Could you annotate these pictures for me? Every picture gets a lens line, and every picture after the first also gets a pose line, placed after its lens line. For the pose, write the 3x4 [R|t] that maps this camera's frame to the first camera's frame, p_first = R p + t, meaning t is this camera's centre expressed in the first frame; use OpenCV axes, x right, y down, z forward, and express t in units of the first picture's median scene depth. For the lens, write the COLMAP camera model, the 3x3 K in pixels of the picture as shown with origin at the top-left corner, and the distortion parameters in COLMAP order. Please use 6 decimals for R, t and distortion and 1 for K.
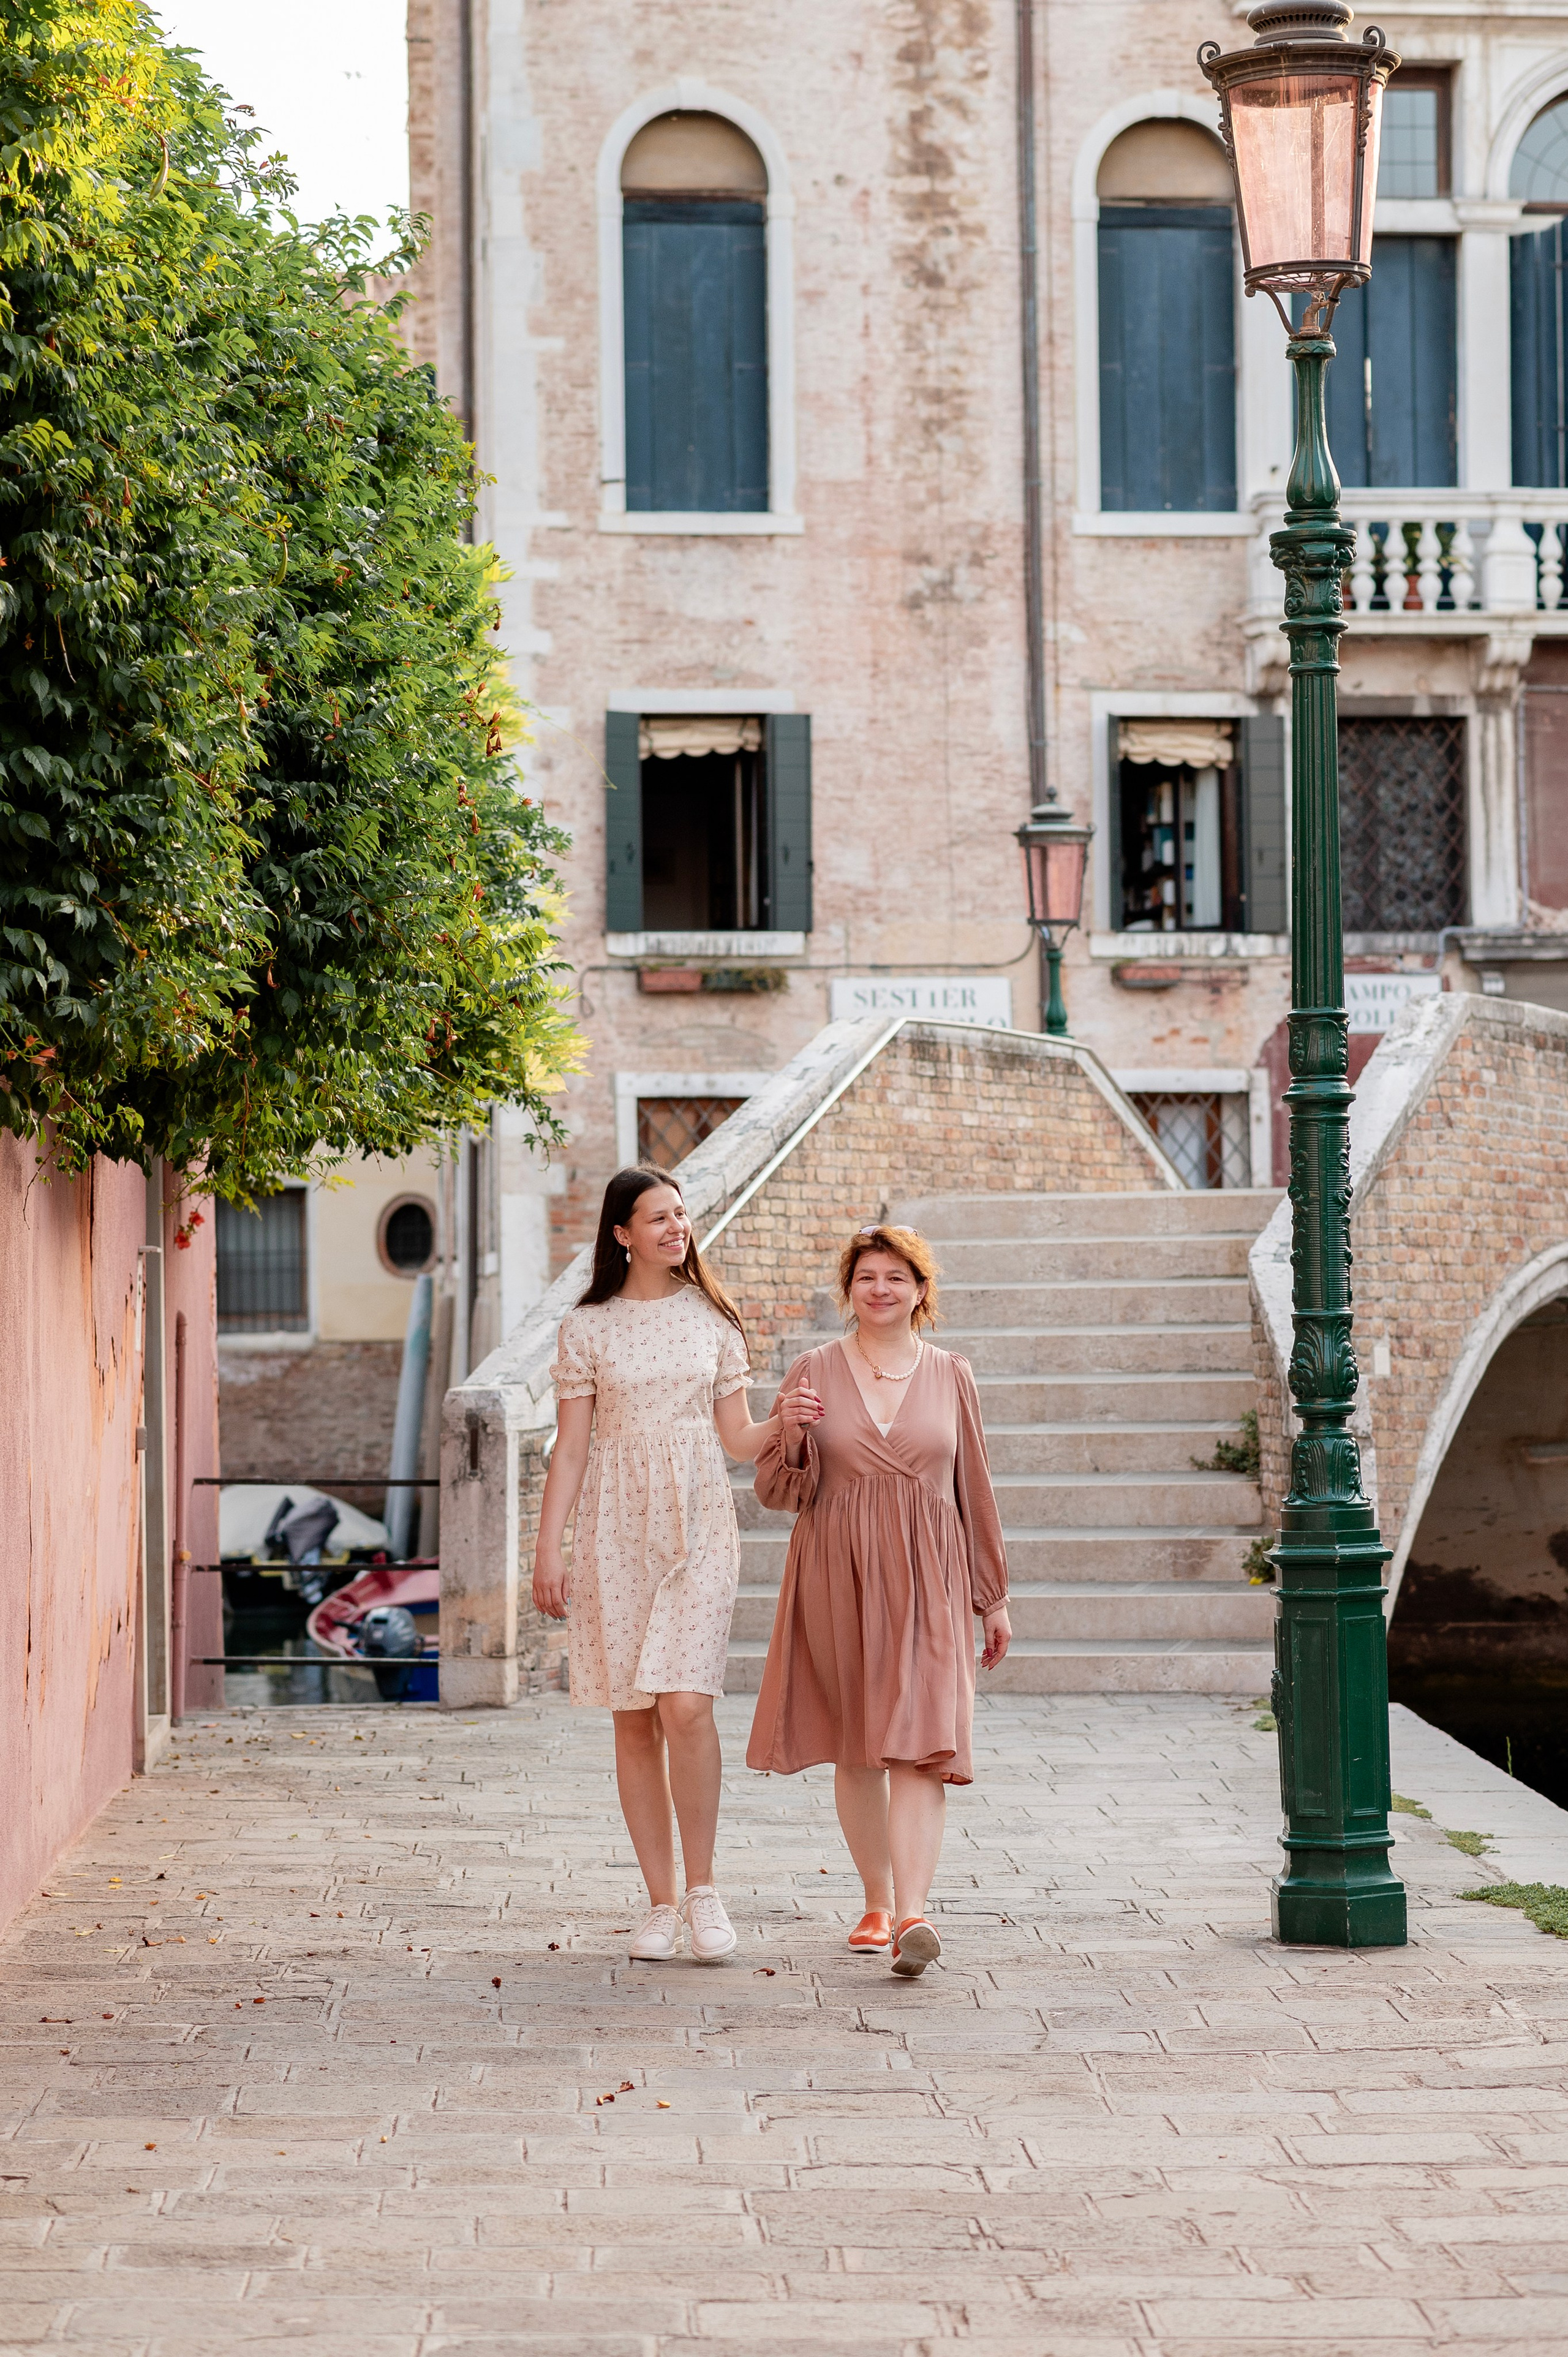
lens RADIAL K [[5585.1, 0, 784.0], [0, 5585.1, 1178.5], [0, 0, 1]] dist [0.013670, -0.038368]
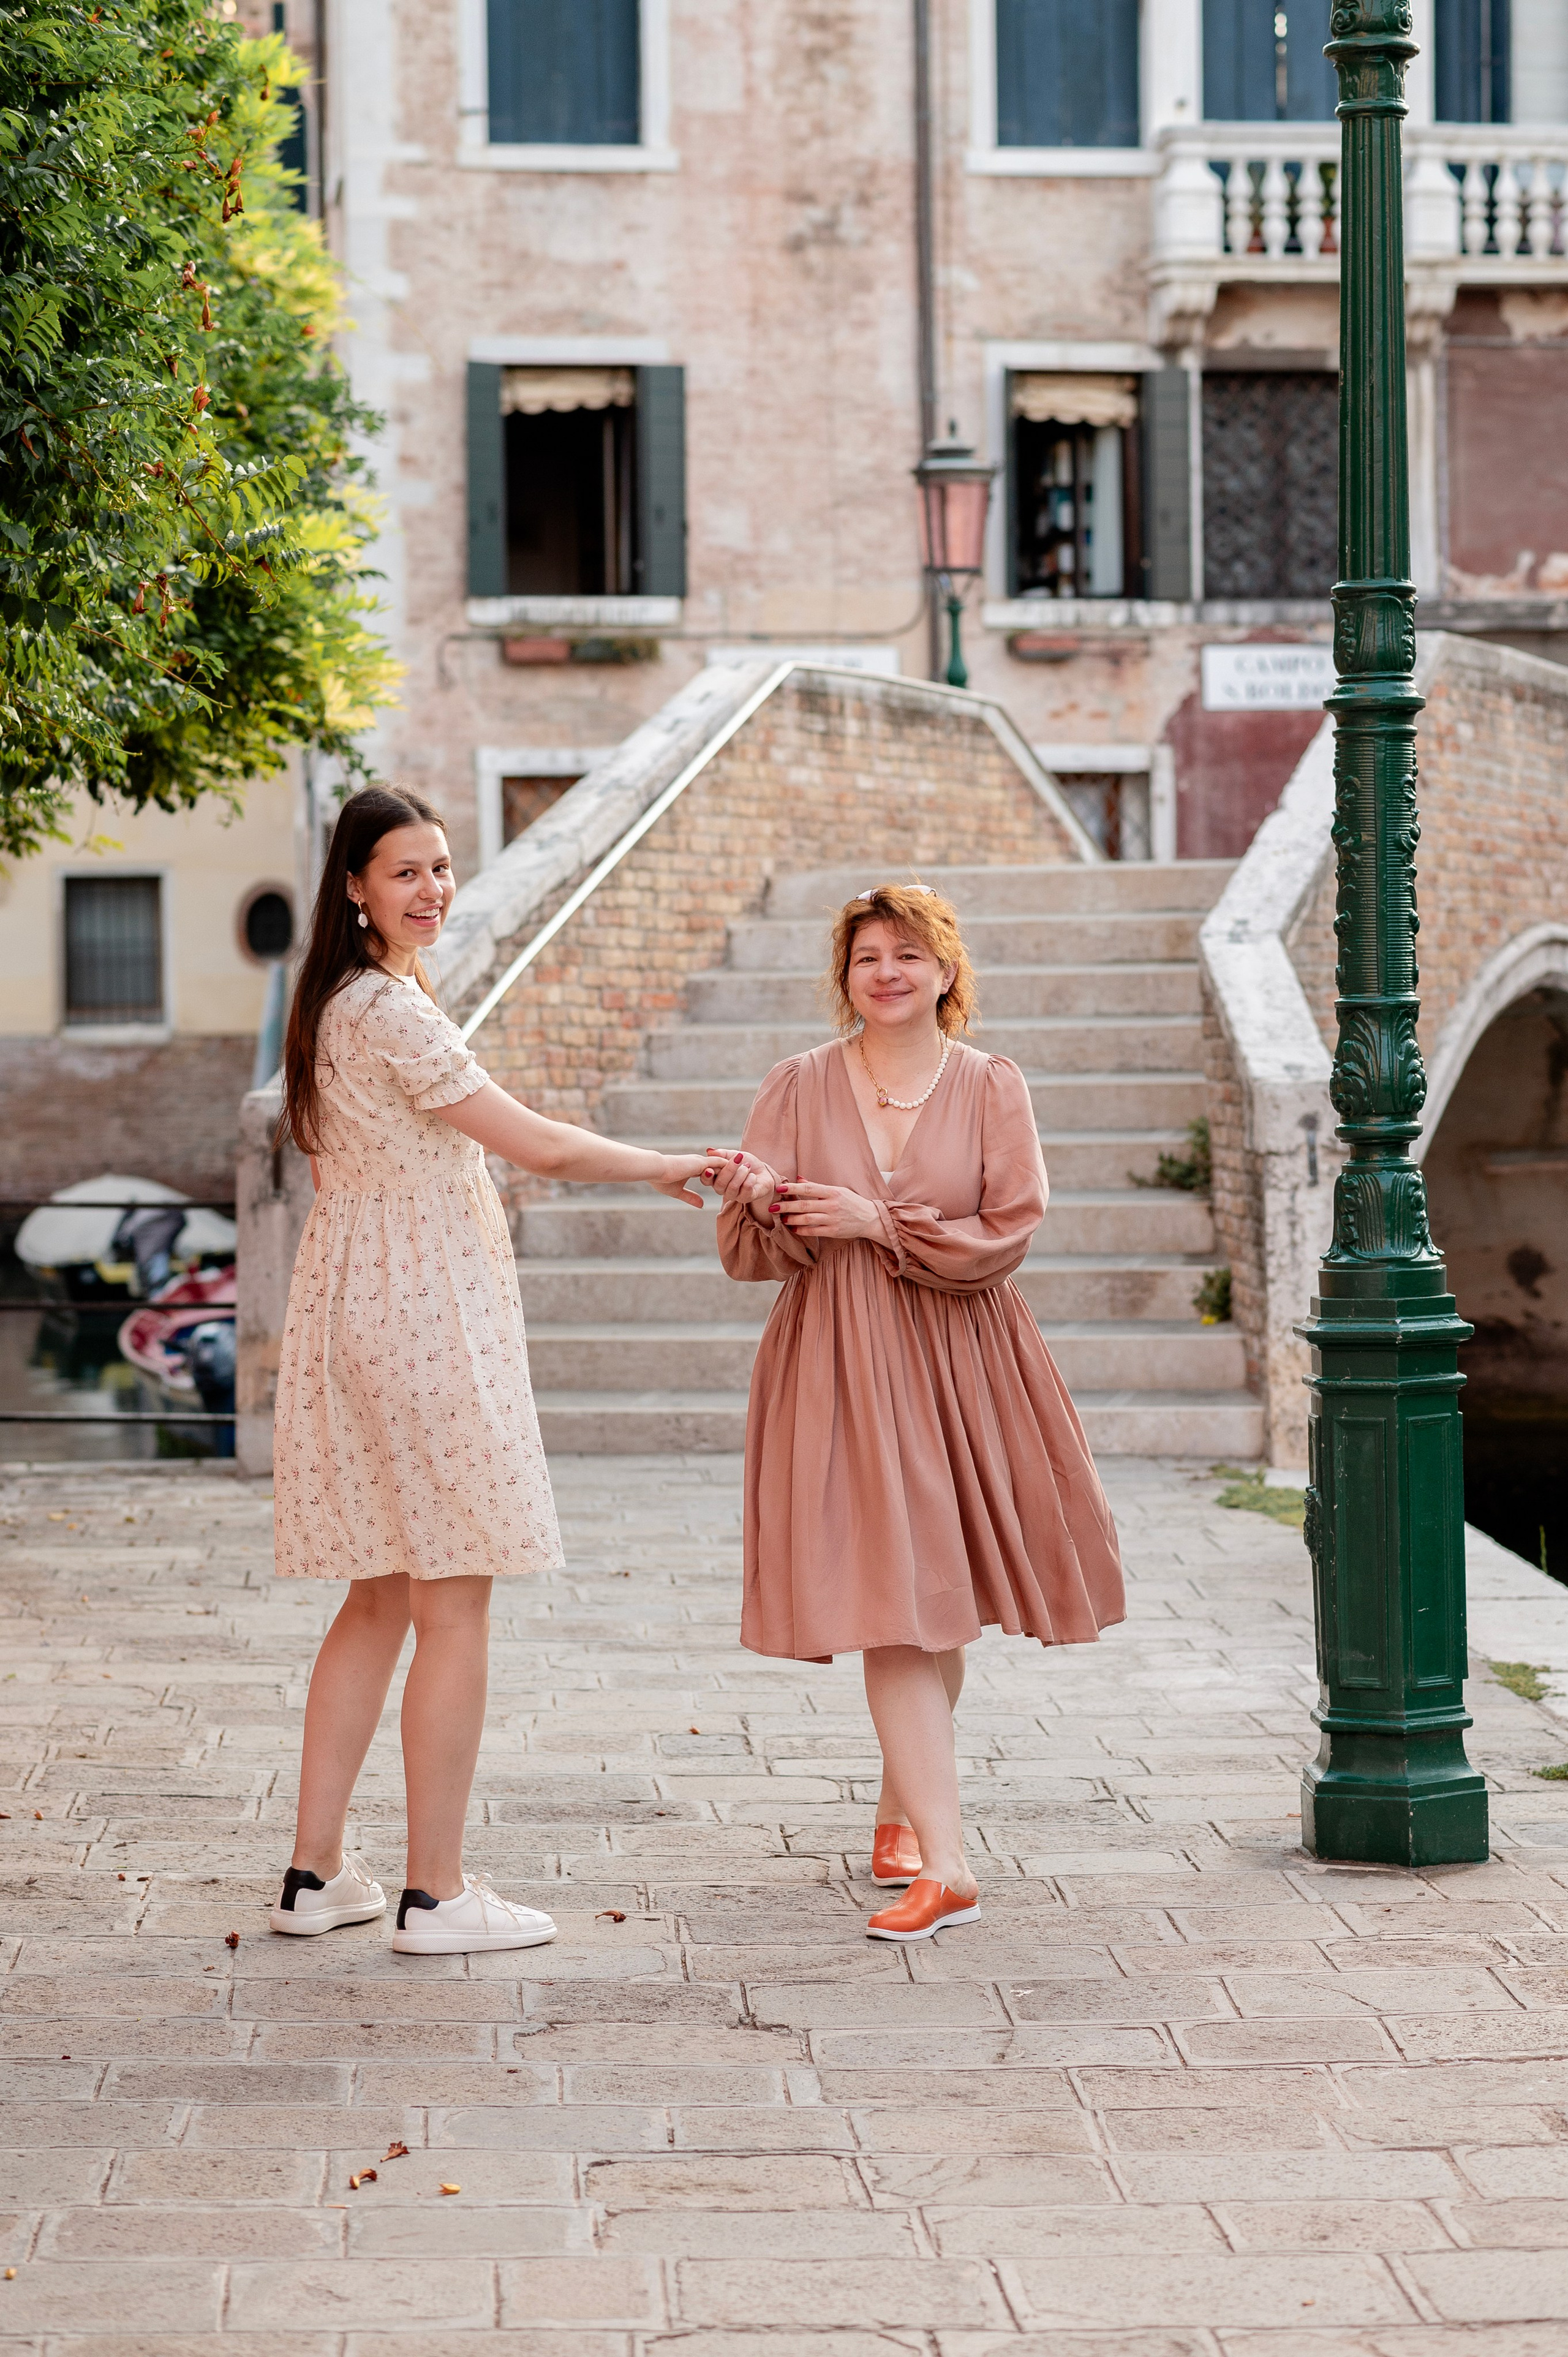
lens RADIAL K [[5585.1, 0, 784.0], [0, 5585.1, 1178.5], [0, 0, 1]] dist [0.013670, -0.038368]
pose [[0.999757, -0.000256, 0.022043, 0.001504], [-0.000954, 0.998493, 0.054874, 0.003999], [-0.022023, -0.054882, 0.998250, 0.146658]]
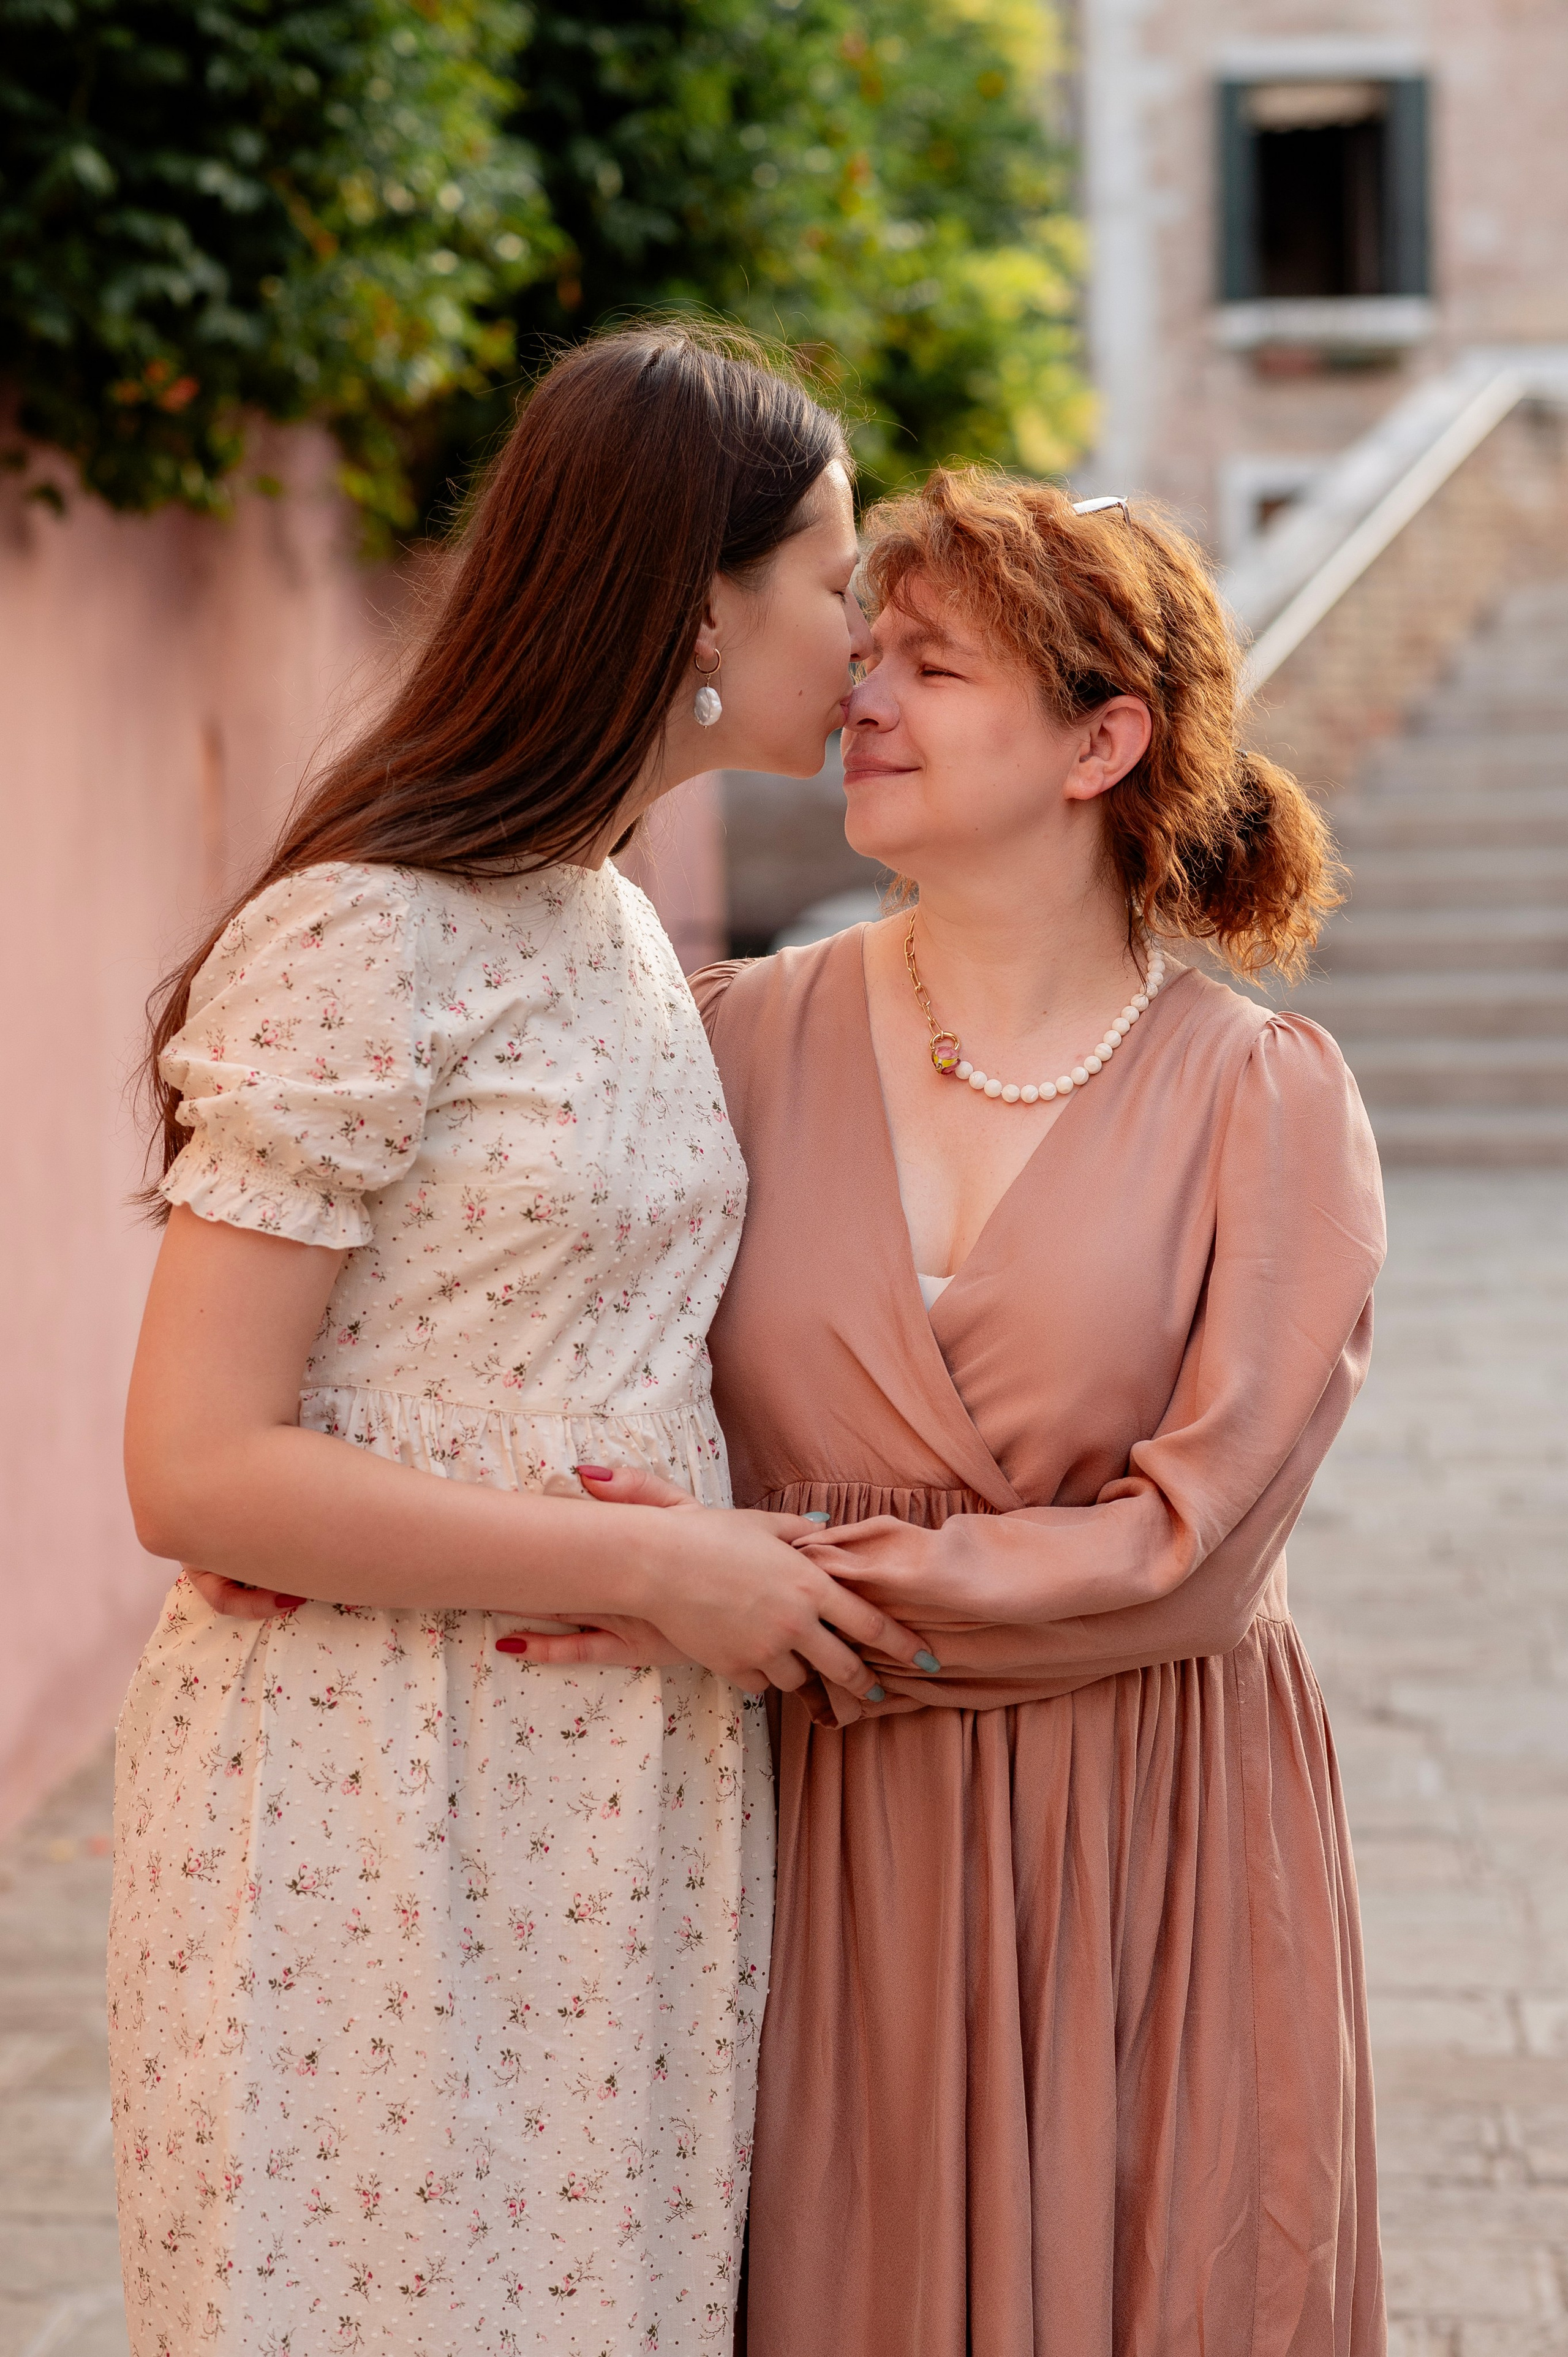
lens RADIAL K [[5585.1, 0, 784.0], [0, 5585.1, 1178.5], [0, 0, 1]] dist [0.013670, -0.038368]
pose [[0.993207, -0.003940, -0.116294, 0.010496], [0.016254, 0.994327, 0.105122, 0.001589], [0.115220, -0.106298, 0.987636, 0.129635]]
